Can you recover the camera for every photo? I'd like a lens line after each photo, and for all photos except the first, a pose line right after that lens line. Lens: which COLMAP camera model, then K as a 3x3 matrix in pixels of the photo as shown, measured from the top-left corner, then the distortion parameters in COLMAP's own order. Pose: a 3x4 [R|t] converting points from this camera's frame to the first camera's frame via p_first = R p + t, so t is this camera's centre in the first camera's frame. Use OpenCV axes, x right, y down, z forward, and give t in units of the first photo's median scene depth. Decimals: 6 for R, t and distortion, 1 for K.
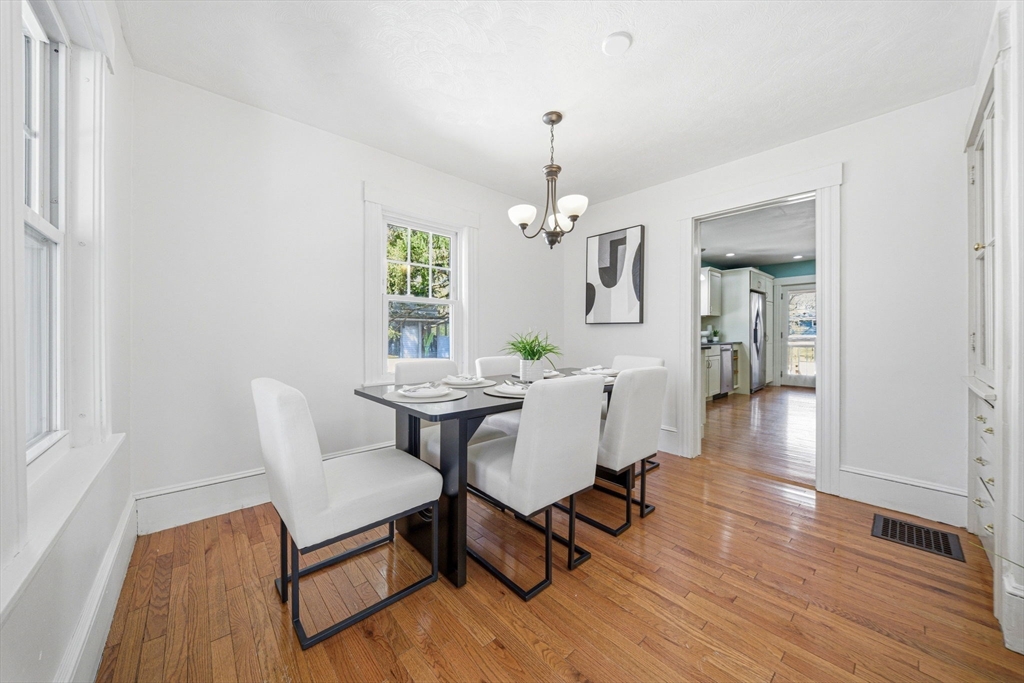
lens RADIAL K [[357.8, 0, 512.4], [0, 357.8, 334.9], [0, 0, 1]] dist [0.001903, -0.003169]
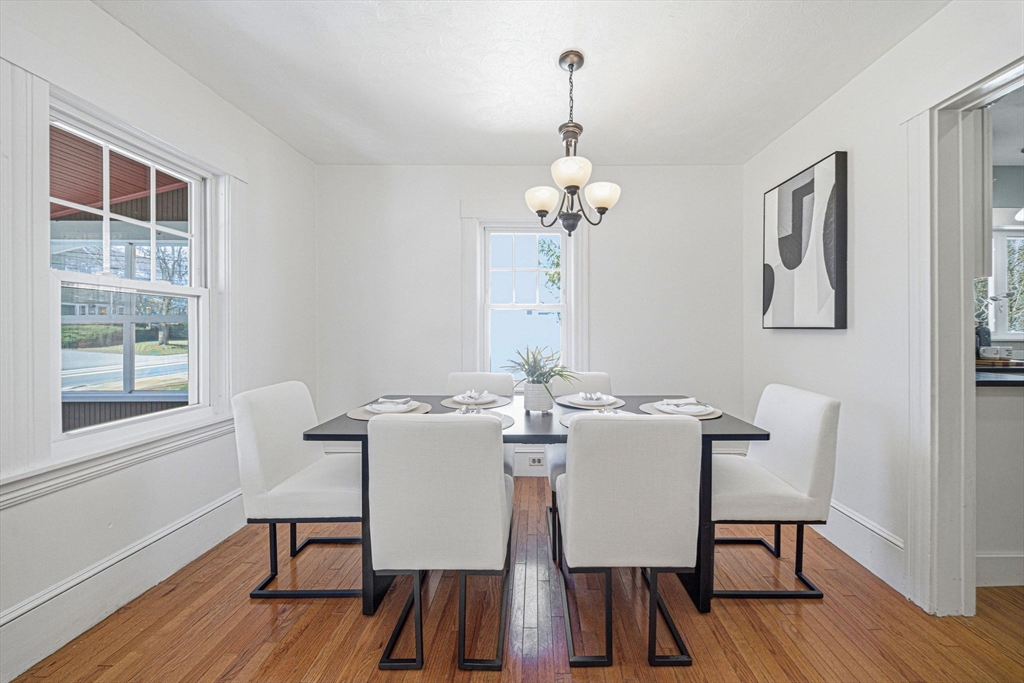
lens RADIAL K [[382.5, 0, 527.6], [0, 382.5, 332.2], [0, 0, 1]] dist [-0.010055, -0.000336]
pose [[0.746479, 0.002100, -0.665406, 0.358366], [0.000399, 0.999993, 0.003603, -0.027372], [0.665409, -0.002955, 0.746473, 0.218272]]
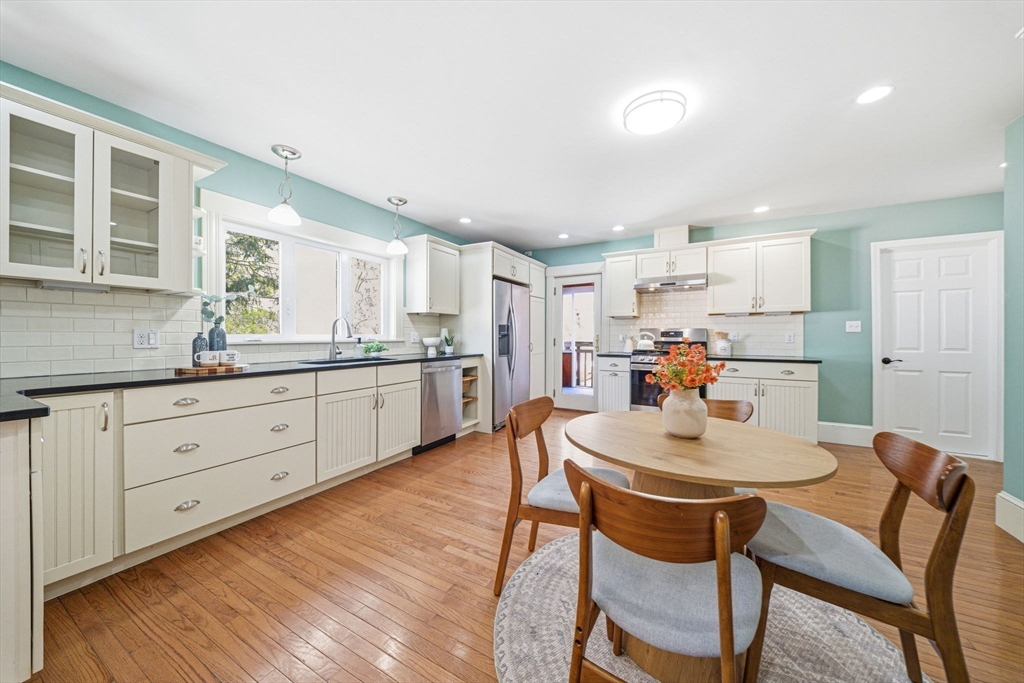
lens RADIAL K [[357.8, 0, 511.4], [0, 357.8, 334.8], [0, 0, 1]] dist [0.001903, -0.003169]
pose [[0.946006, 0.002326, 0.324141, 0.787096], [-0.001130, 0.999992, -0.003878, -0.022435], [-0.324148, 0.003303, 0.946001, 0.587470]]
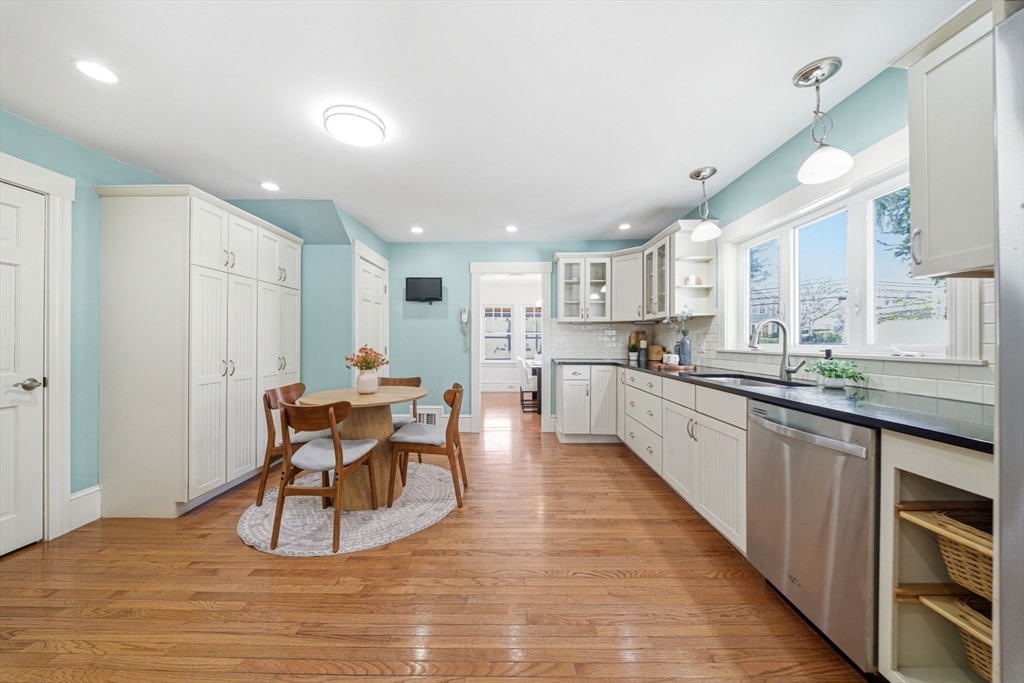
lens RADIAL K [[357.8, 0, 512.0], [0, 357.8, 344.0], [0, 0, 1]] dist [0.001903, -0.003169]
pose [[-0.674830, 0.002933, -0.737967, 1.393700], [-0.003335, 0.999970, 0.007024, -0.028276], [0.737965, 0.007201, -0.674800, 1.560462]]
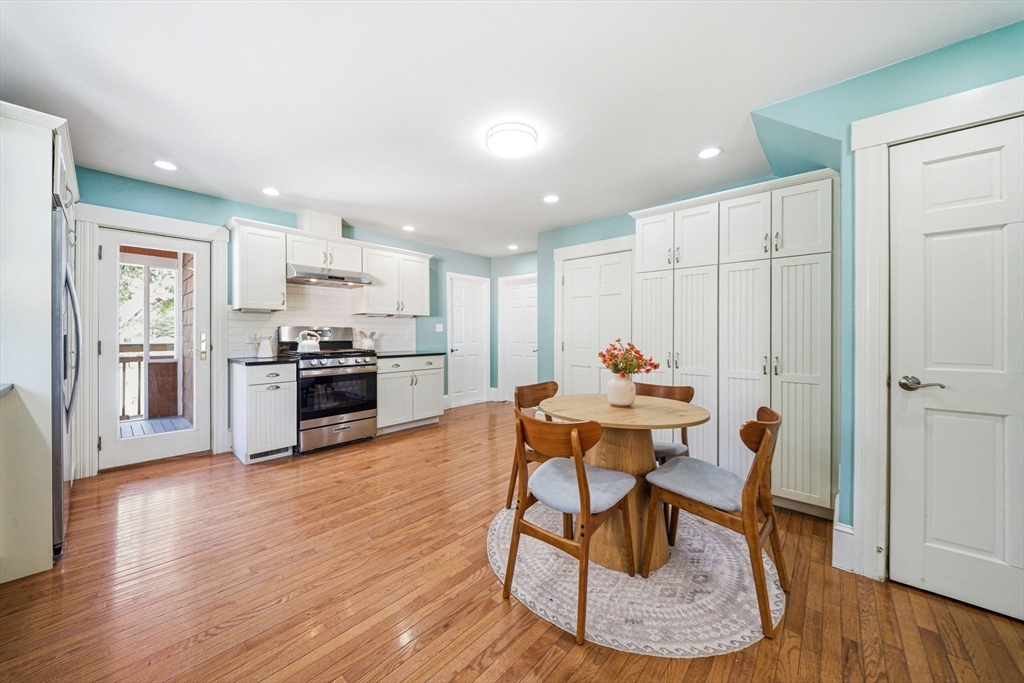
lens RADIAL K [[357.8, 0, 508.5], [0, 357.8, 333.1], [0, 0, 1]] dist [0.001903, -0.003169]
pose [[-0.108541, -0.000521, 0.994092, 0.562709], [0.000011, 1.000000, 0.000525, -0.030705], [-0.994092, 0.000068, -0.108541, 1.092803]]
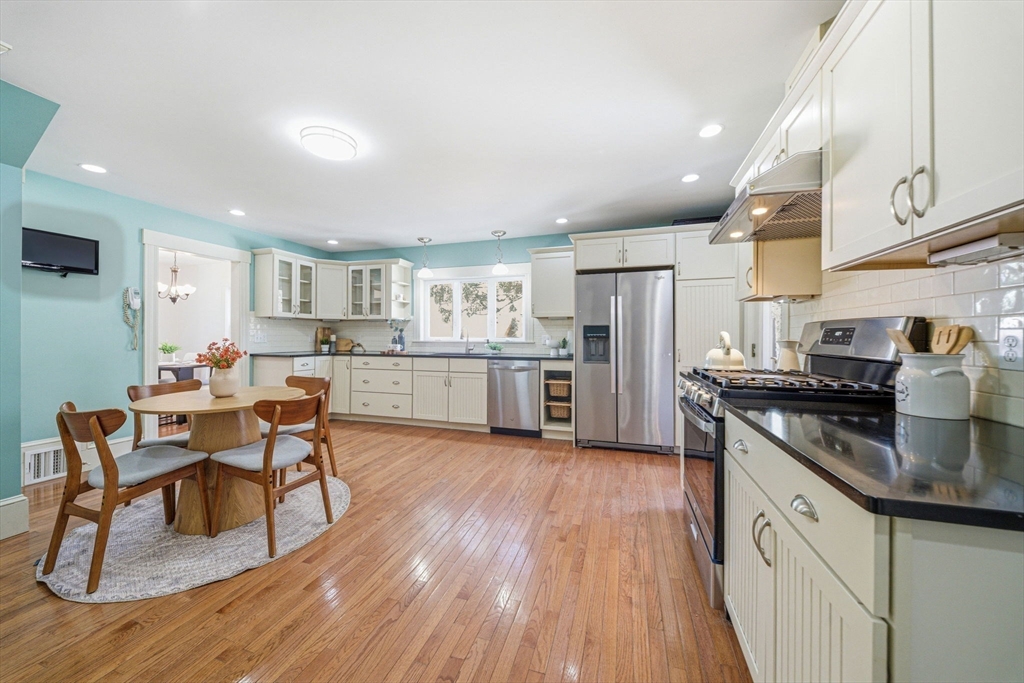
lens RADIAL K [[357.8, 0, 509.3], [0, 357.8, 338.0], [0, 0, 1]] dist [0.001903, -0.003169]
pose [[0.509229, 0.003189, -0.860625, 1.831303], [-0.003403, 0.999993, 0.001692, -0.026067], [0.860624, 0.002067, 0.509236, 0.979584]]
